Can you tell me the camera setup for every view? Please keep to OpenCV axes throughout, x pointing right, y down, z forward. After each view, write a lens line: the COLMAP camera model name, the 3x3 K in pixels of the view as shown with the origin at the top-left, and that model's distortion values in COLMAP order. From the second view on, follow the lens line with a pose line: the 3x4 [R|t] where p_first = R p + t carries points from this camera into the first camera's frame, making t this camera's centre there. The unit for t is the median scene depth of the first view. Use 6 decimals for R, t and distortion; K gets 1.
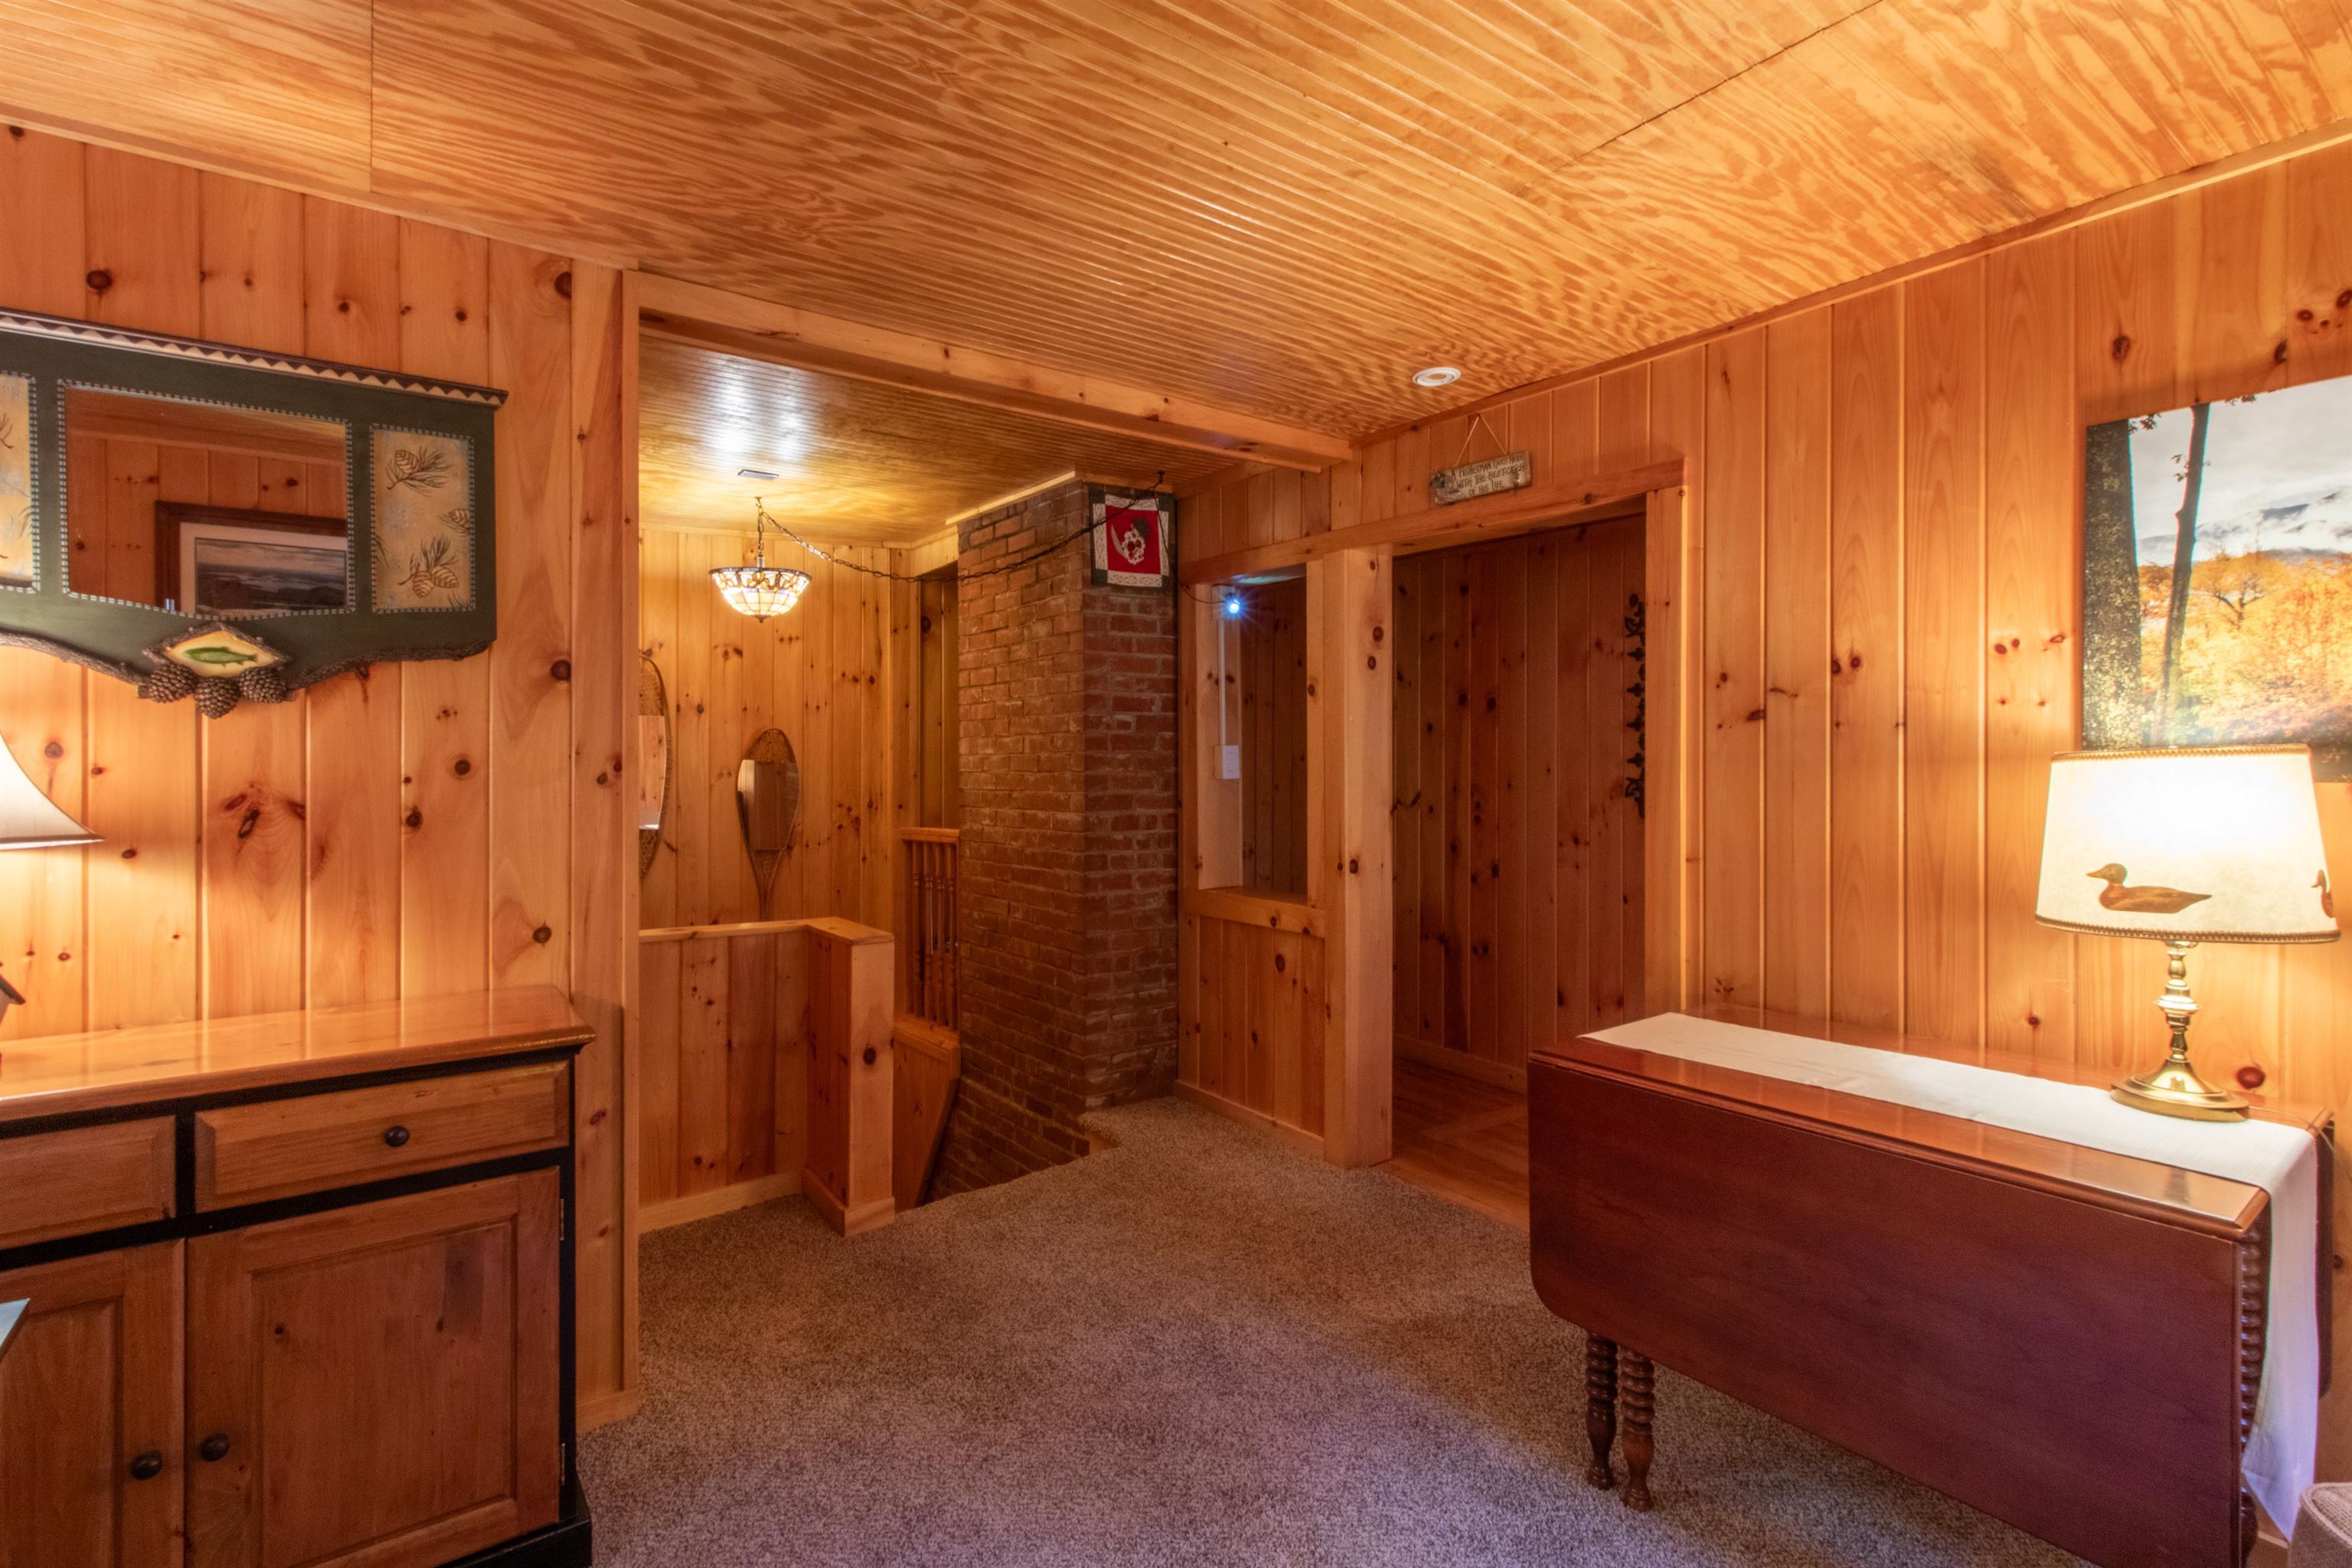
lens RADIAL K [[1101.2, 0, 1173.7], [0, 1101.2, 768.0], [0, 0, 1]] dist [-0.000676, -0.000226]
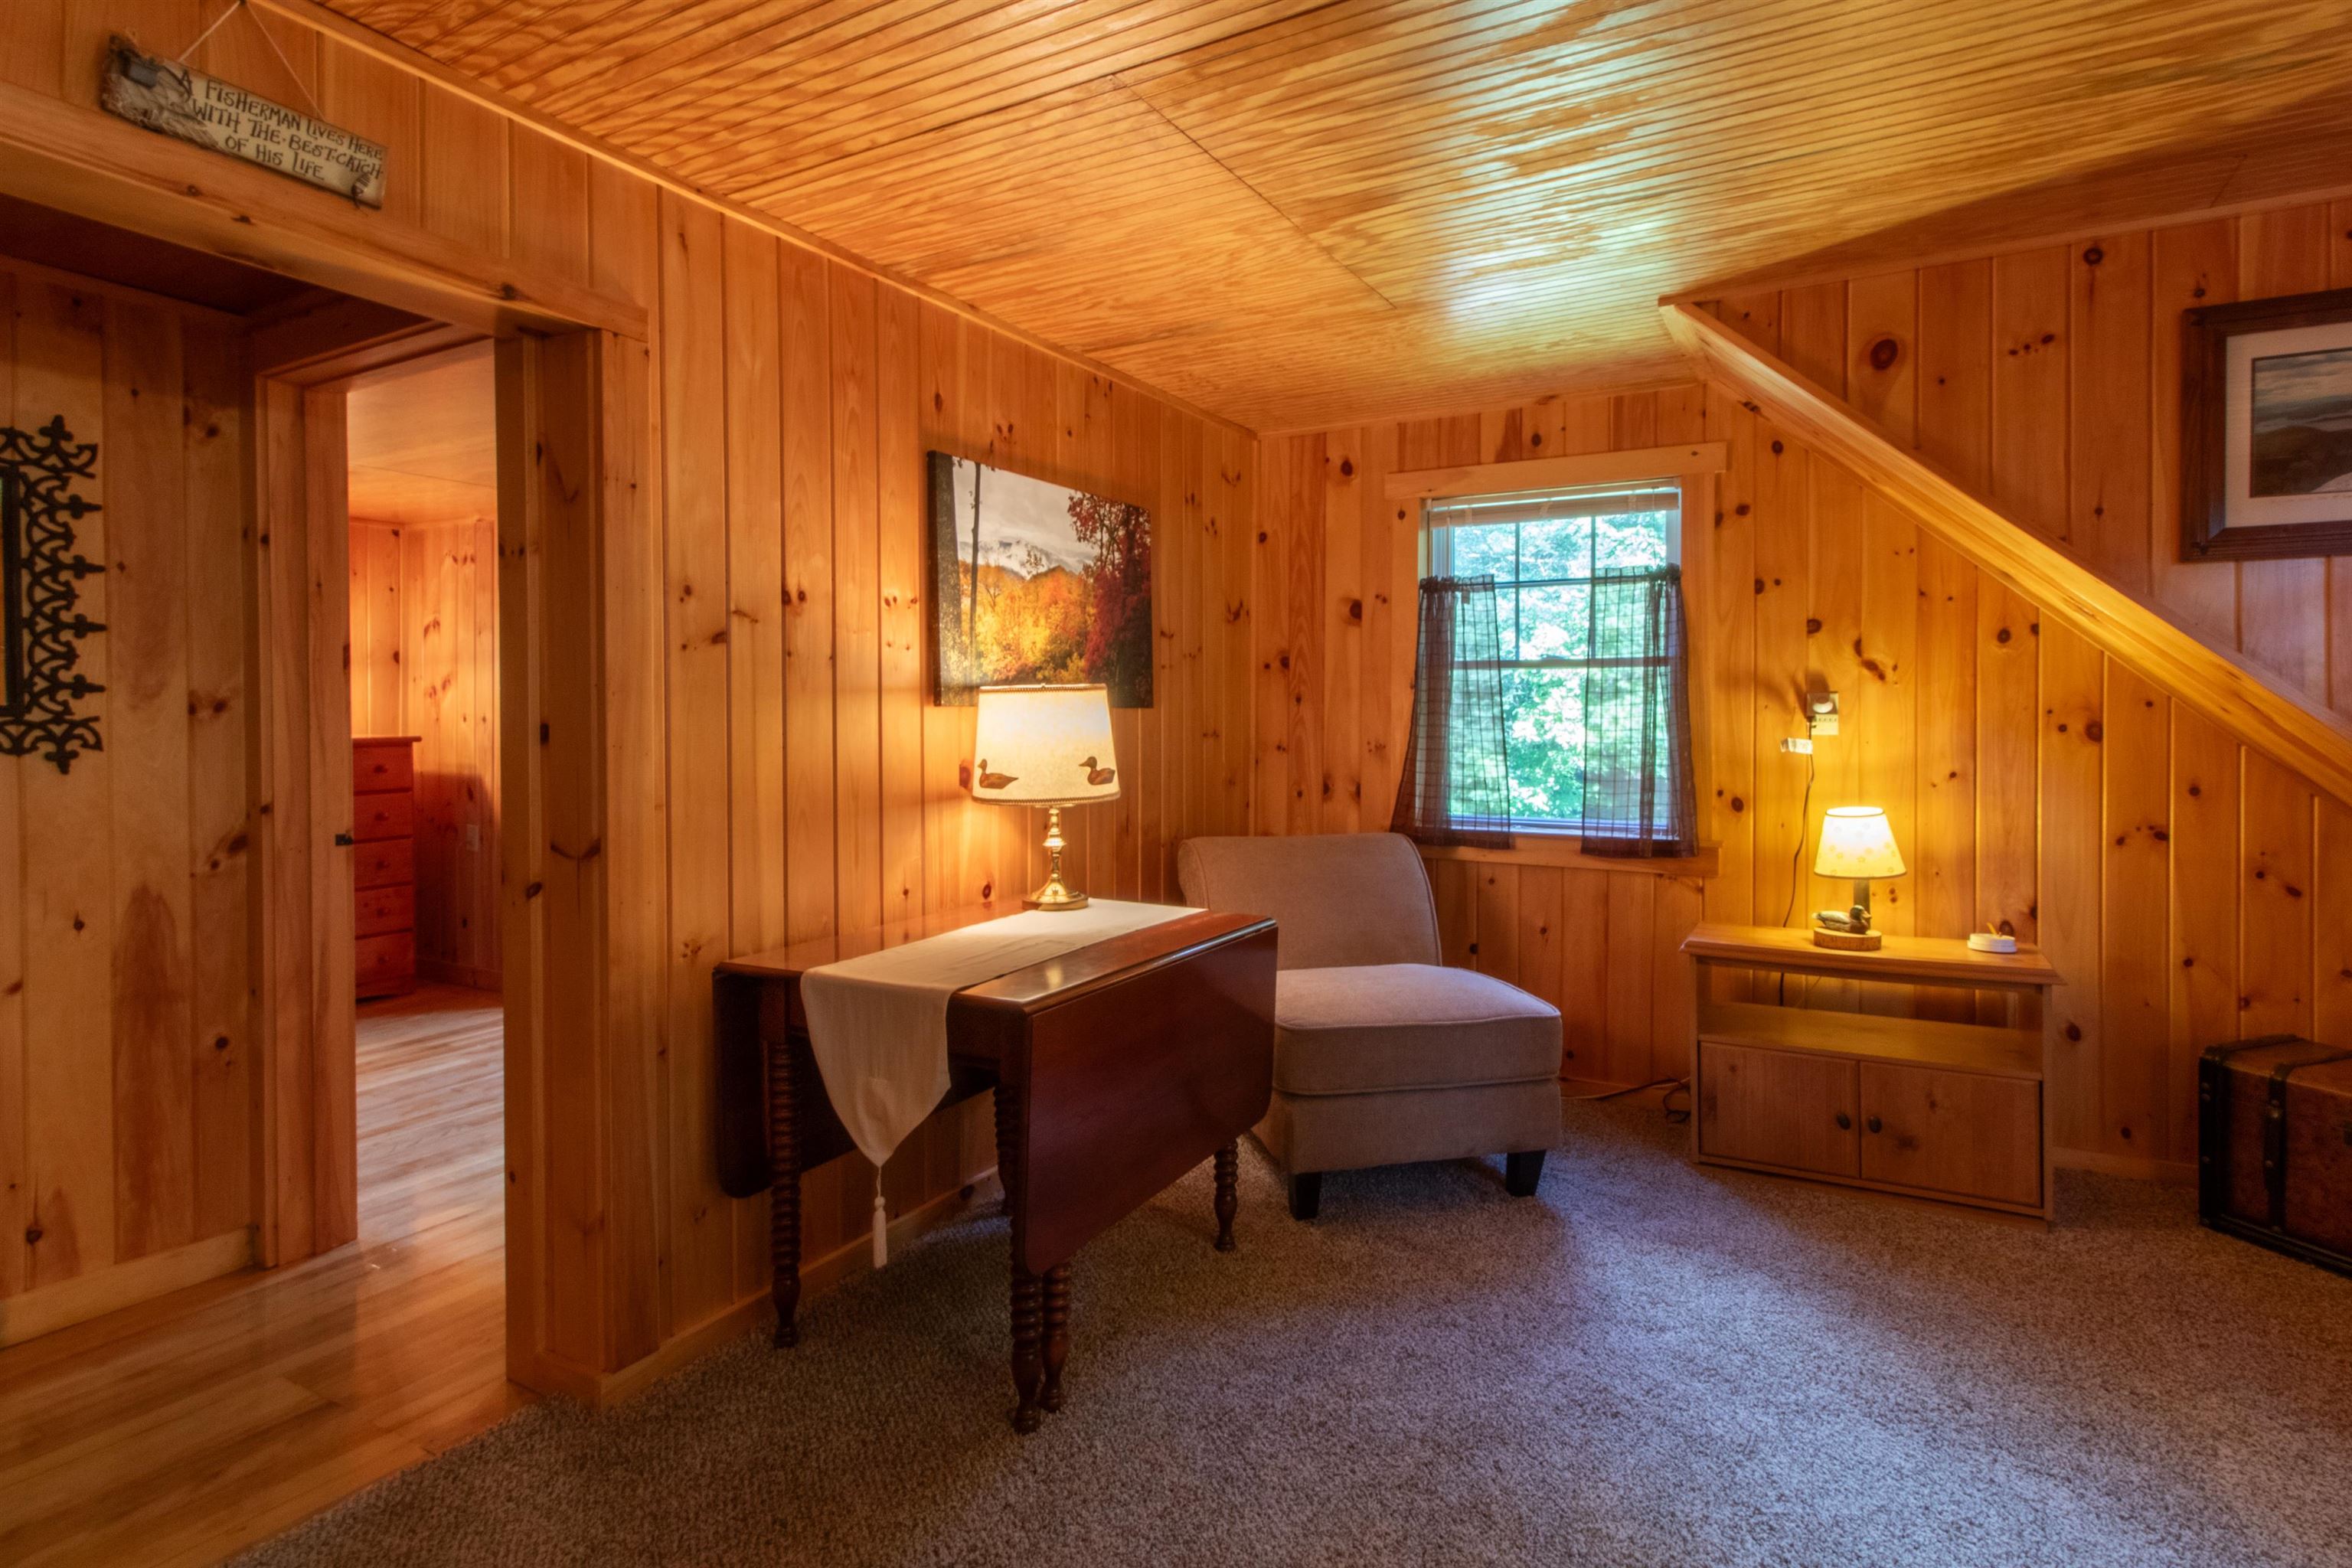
lens RADIAL K [[1013.8, 0, 1172.9], [0, 1013.8, 718.6], [0, 0, 1]] dist [0.000573, -0.000020]
pose [[-0.331473, -0.006709, 0.943441, -0.486609], [0.006128, 0.999938, 0.009263, 0.016698], [-0.943445, 0.008852, -0.331412, 1.175601]]
